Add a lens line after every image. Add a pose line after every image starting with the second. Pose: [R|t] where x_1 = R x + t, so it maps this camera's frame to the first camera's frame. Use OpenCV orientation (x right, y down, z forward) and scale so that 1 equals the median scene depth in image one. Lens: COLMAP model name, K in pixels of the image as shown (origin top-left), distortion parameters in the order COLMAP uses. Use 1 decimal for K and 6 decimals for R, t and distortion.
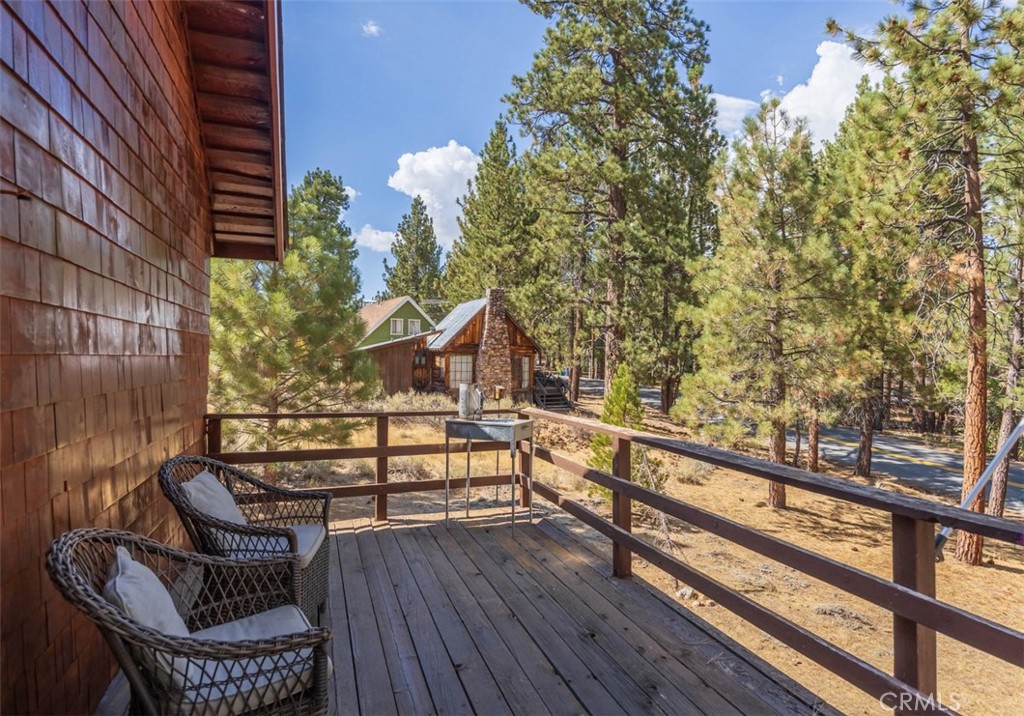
lens RADIAL K [[573.9, 0, 509.8], [0, 573.9, 357.3], [0, 0, 1]] dist [-0.005389, -0.000187]
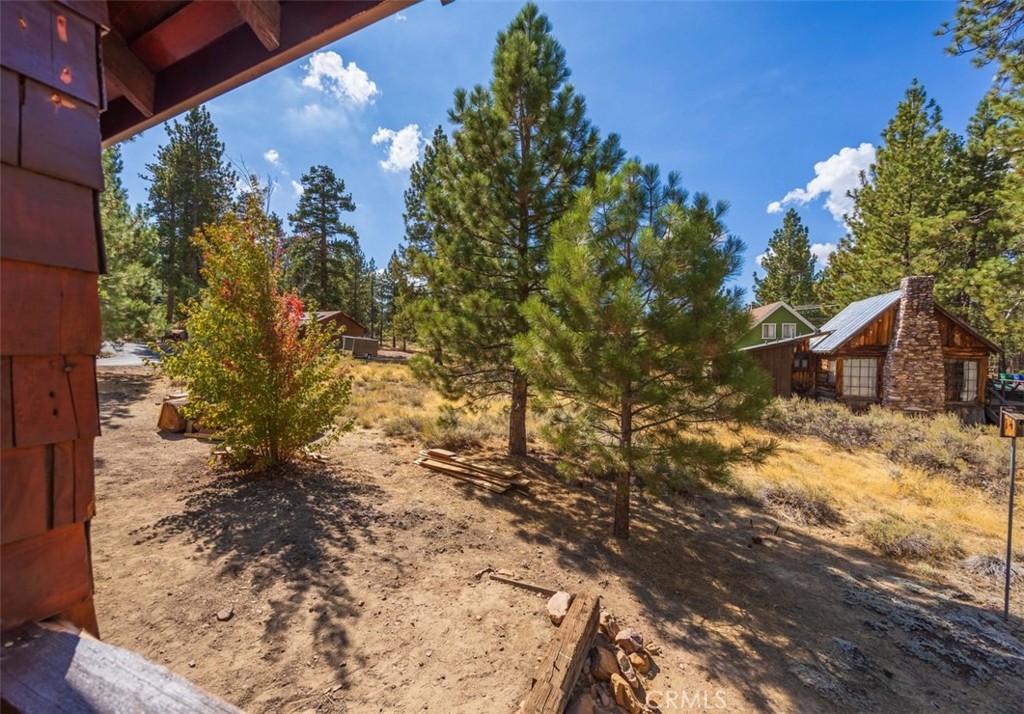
lens RADIAL K [[381.0, 0, 506.6], [0, 381.0, 356.3], [0, 0, 1]] dist [-0.001638, -0.000406]
pose [[0.710434, 0.004005, -0.703752, -0.056141], [-0.007884, 0.999966, -0.002268, -0.001161], [0.703719, 0.007159, 0.710442, 0.190476]]
